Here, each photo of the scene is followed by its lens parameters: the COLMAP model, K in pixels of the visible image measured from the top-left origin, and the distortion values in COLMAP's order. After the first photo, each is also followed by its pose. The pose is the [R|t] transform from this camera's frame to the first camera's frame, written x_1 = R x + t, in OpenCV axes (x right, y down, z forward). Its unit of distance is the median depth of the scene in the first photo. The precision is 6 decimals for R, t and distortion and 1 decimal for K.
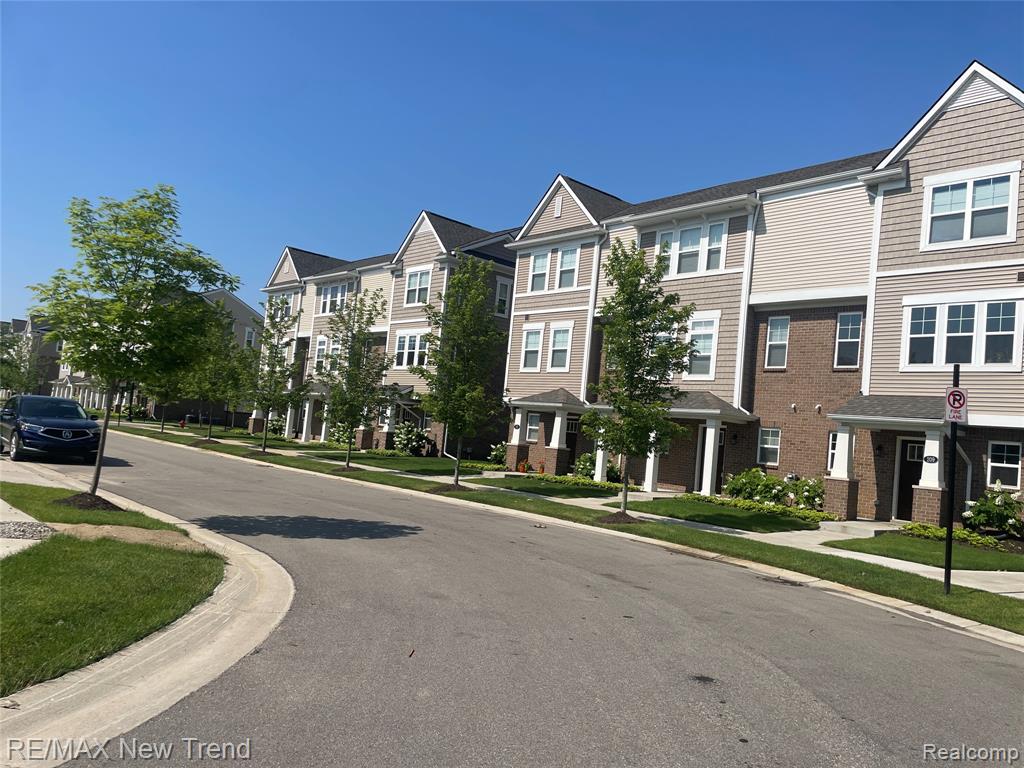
lens RADIAL K [[772.0, 0, 515.3], [0, 772.0, 395.6], [0, 0, 1]] dist [0.097383, -0.121056]
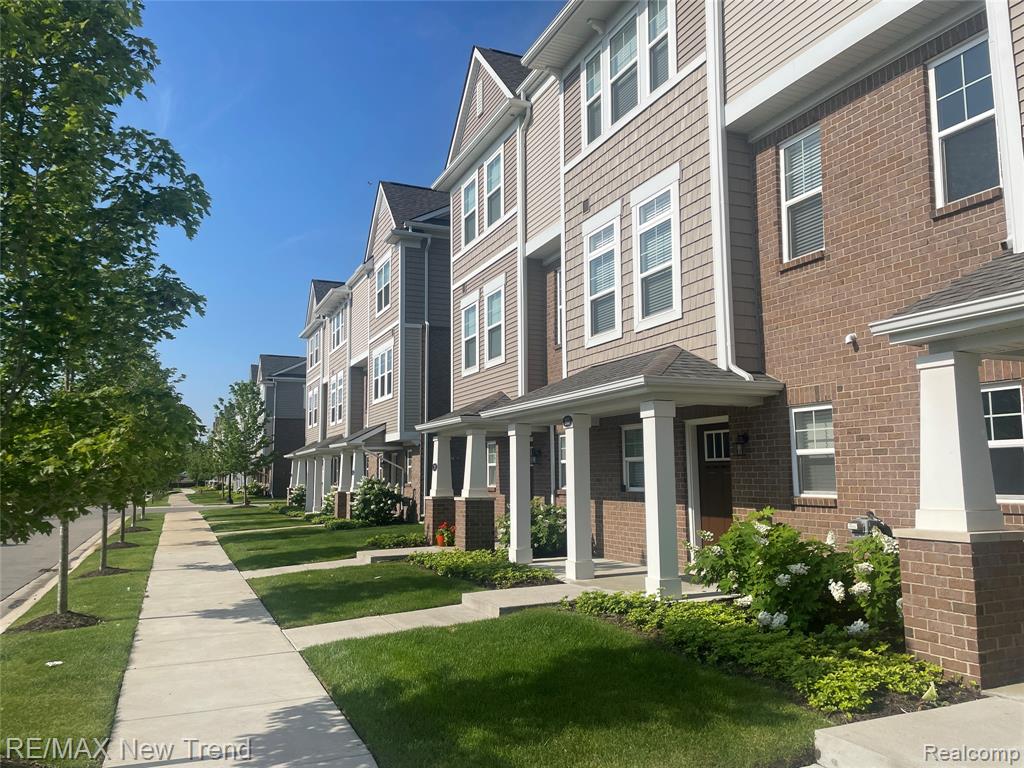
lens RADIAL K [[772.0, 0, 515.3], [0, 772.0, 395.6], [0, 0, 1]] dist [0.097383, -0.121056]
pose [[0.949394, -0.138730, -0.281789, 0.282128], [0.122599, 0.989680, -0.074181, 0.045374], [0.289172, 0.035880, 0.956604, 0.543498]]
